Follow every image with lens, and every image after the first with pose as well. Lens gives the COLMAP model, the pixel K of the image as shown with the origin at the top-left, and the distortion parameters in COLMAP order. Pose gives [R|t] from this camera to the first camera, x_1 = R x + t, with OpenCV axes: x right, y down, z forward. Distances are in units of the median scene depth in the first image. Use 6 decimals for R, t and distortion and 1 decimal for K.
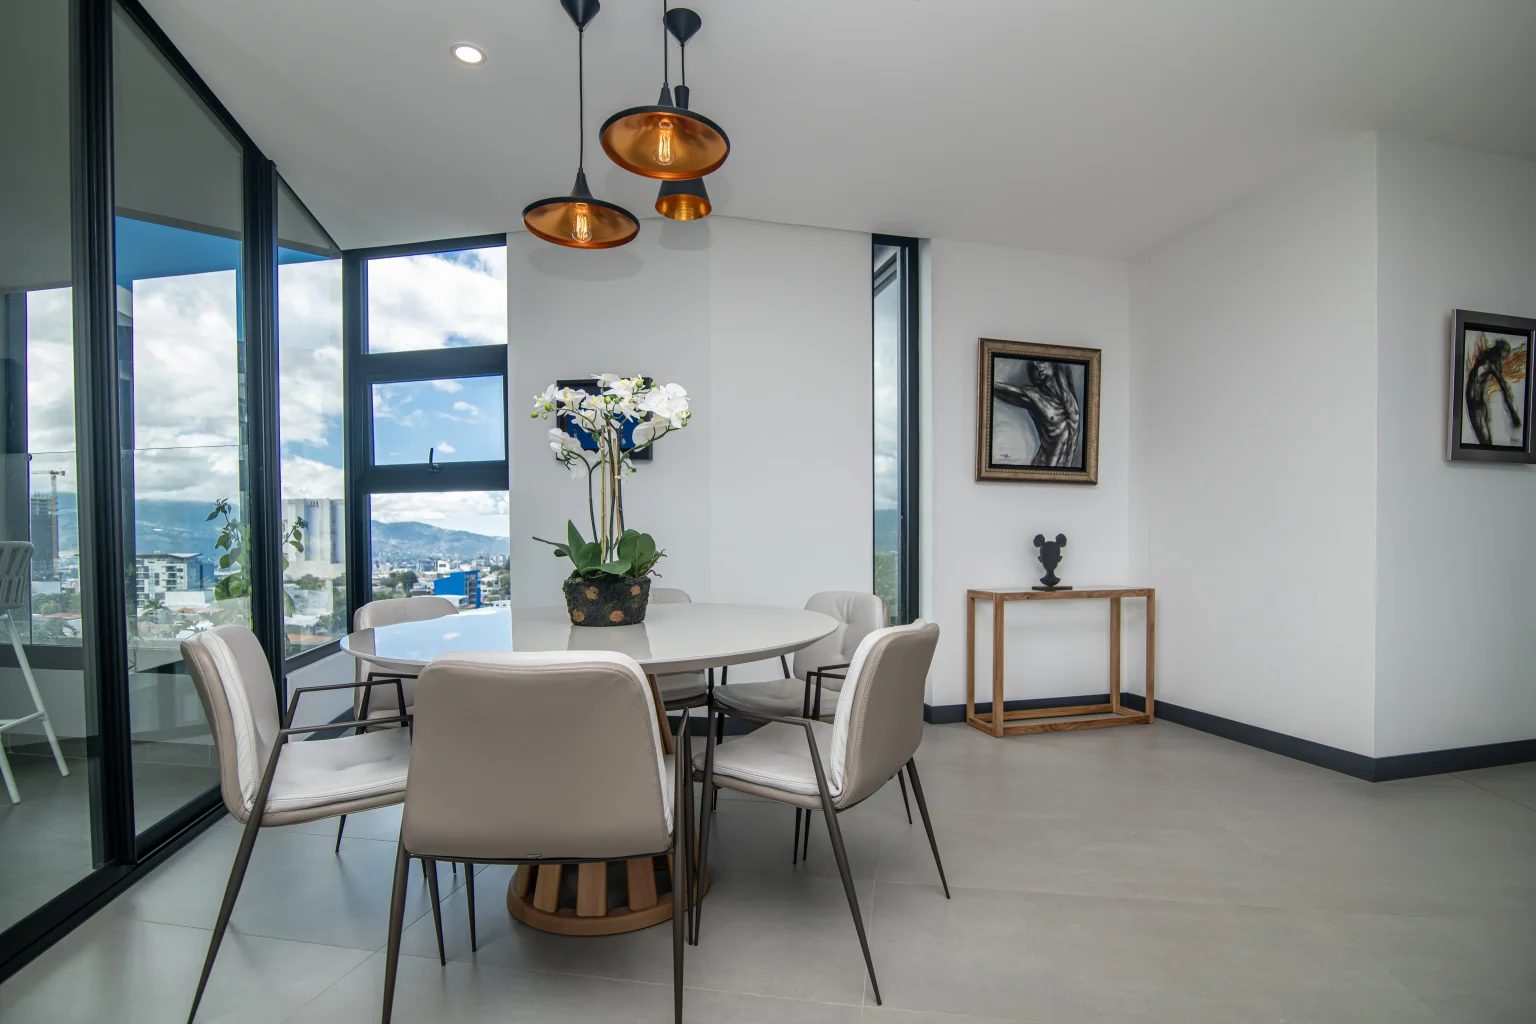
lens RADIAL K [[703.3, 0, 749.5], [0, 703.3, 566.3], [0, 0, 1]] dist [-0.007837, -0.000374]
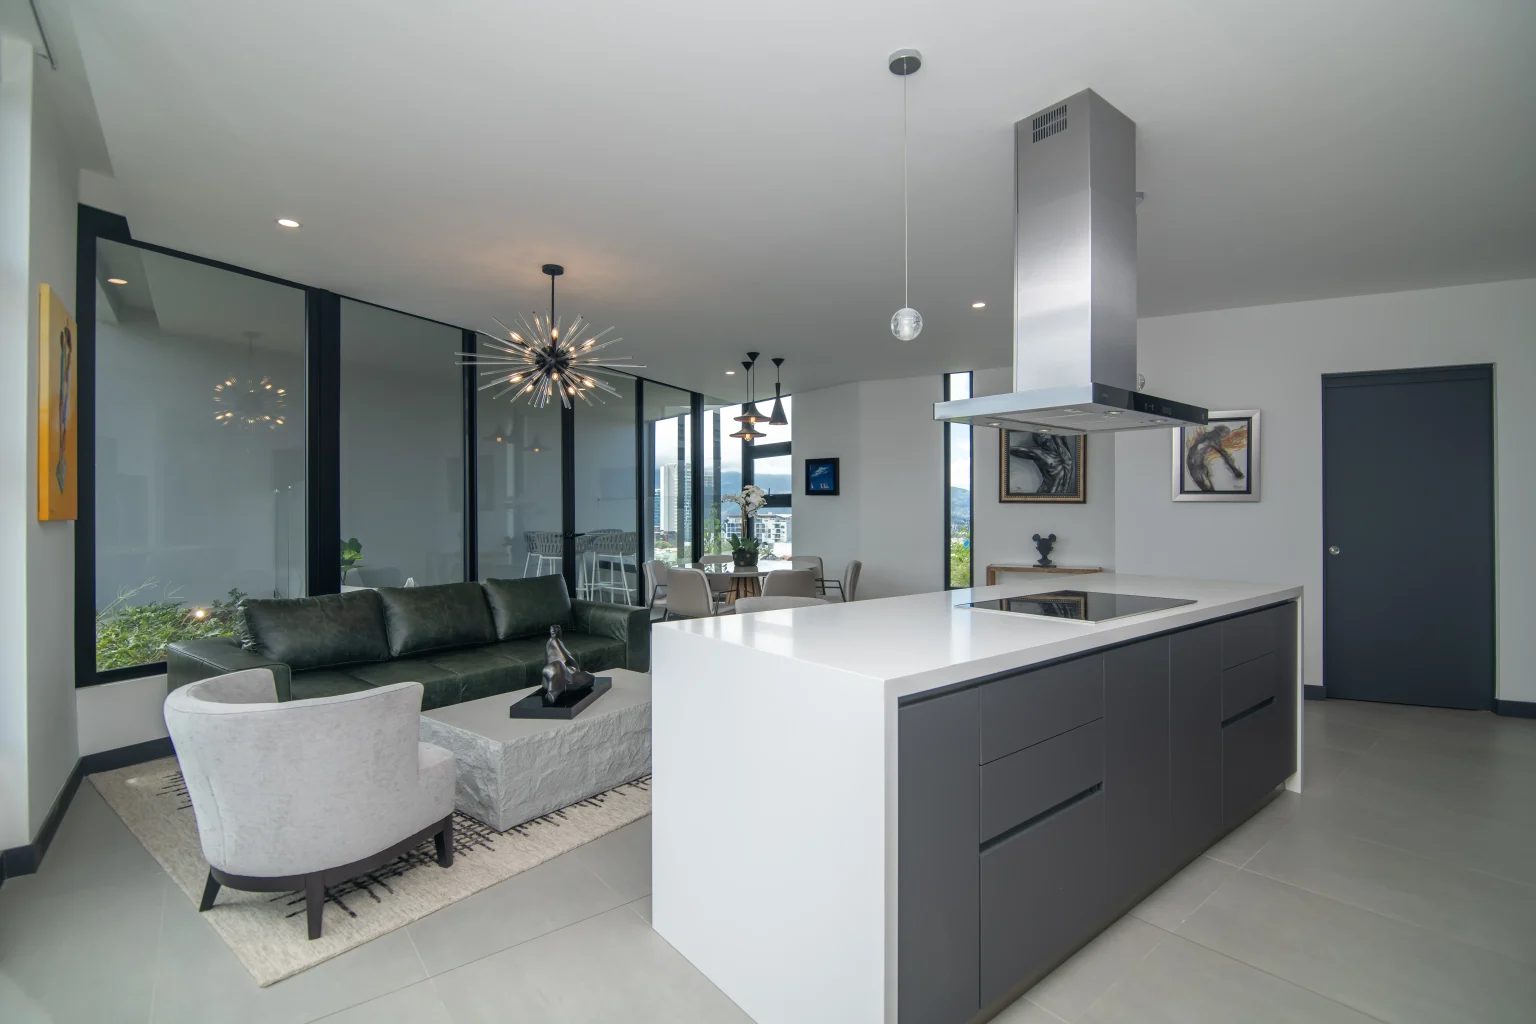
lens RADIAL K [[703.3, 0, 769.0], [0, 703.3, 509.5], [0, 0, 1]] dist [-0.007837, -0.000374]
pose [[0.753356, 0.003491, -0.657604, 1.031961], [-0.020164, 0.999638, -0.017794, -0.060725], [0.657304, 0.026666, 0.753154, -0.696392]]
